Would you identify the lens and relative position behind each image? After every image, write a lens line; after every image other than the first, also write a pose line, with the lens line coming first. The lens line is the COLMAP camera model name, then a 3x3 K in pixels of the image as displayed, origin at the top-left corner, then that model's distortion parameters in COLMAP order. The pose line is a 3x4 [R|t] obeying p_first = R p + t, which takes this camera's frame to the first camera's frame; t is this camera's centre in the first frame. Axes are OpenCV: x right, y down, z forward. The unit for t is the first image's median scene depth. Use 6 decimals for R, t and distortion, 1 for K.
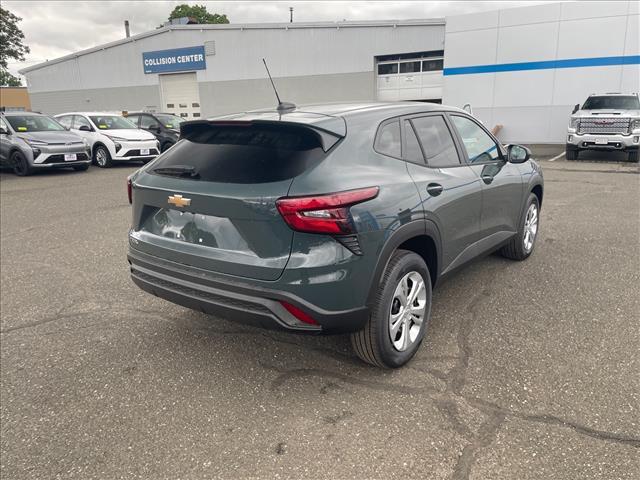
lens RADIAL K [[481.5, 0, 325.6], [0, 481.5, 241.1], [0, 0, 1]] dist [0.081096, -0.106368]
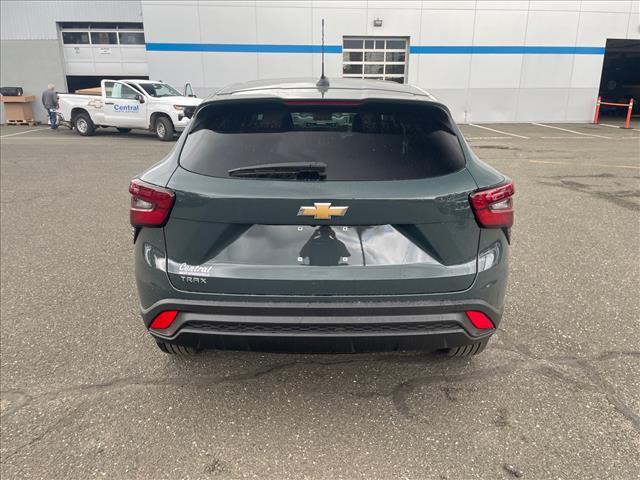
lens RADIAL K [[481.5, 0, 325.6], [0, 481.5, 241.1], [0, 0, 1]] dist [0.081096, -0.106368]
pose [[0.804703, -0.156314, 0.572730, -0.120274], [0.133874, 0.987645, 0.081459, -0.016174], [-0.578387, 0.011123, 0.815687, 0.068418]]
